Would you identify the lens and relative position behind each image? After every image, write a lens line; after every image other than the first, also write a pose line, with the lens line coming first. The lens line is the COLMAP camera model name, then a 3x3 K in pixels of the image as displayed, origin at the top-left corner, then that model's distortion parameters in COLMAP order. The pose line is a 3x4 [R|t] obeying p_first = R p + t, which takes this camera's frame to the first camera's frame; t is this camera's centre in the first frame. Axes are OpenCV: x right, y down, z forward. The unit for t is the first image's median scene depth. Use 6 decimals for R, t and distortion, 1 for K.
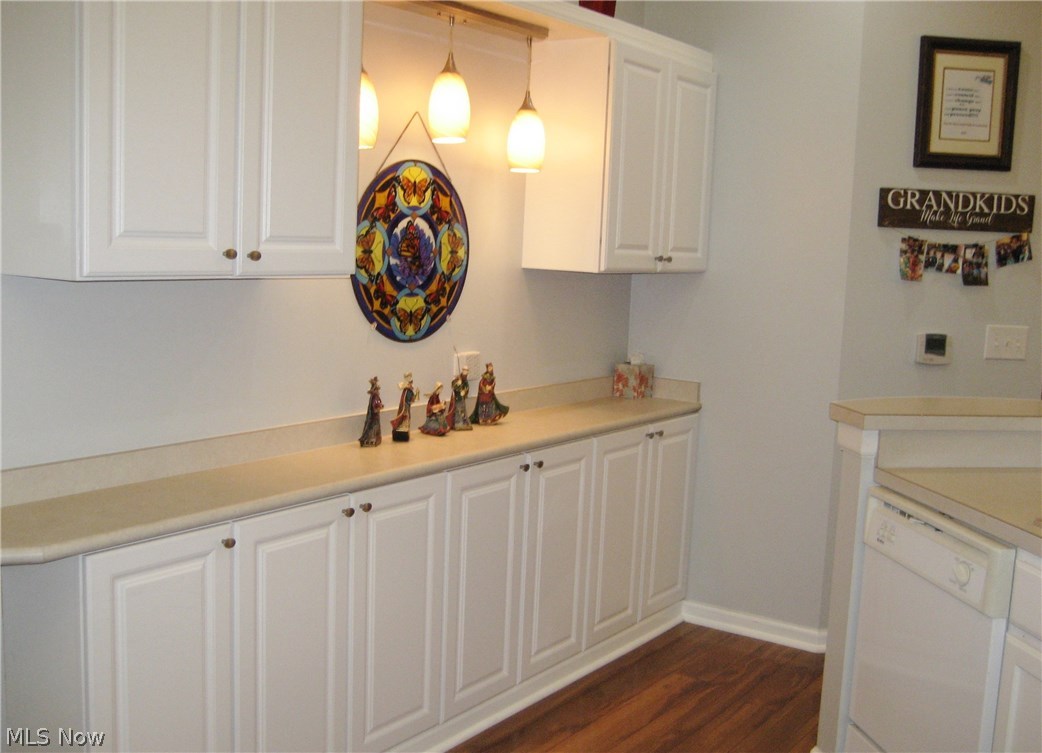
lens RADIAL K [[1114.7, 0, 520.6], [0, 1114.7, 378.8], [0, 0, 1]] dist [-0.086179, 0.000000]
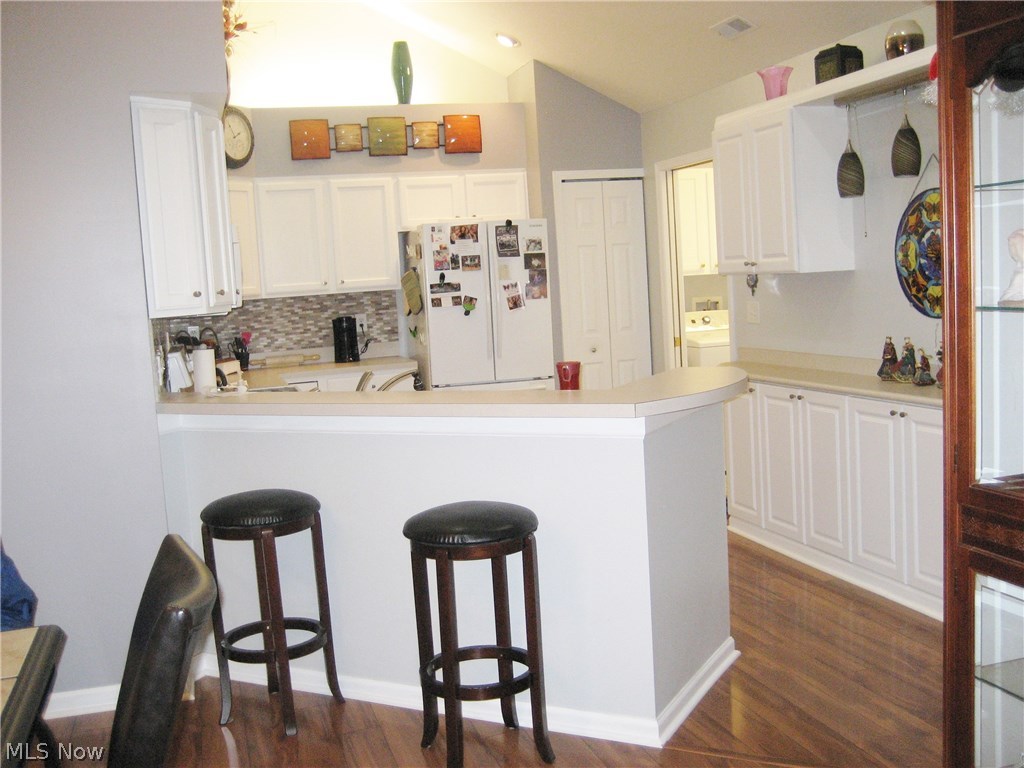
lens RADIAL K [[1100.9, 0, 511.8], [0, 1100.9, 384.7], [0, 0, 1]] dist [-0.080662, 0.000000]
pose [[-0.619218, 0.091471, -0.779873, 1.348143], [-0.048739, 0.986799, 0.154439, -0.140427], [0.783705, 0.133642, -0.606586, 1.471320]]
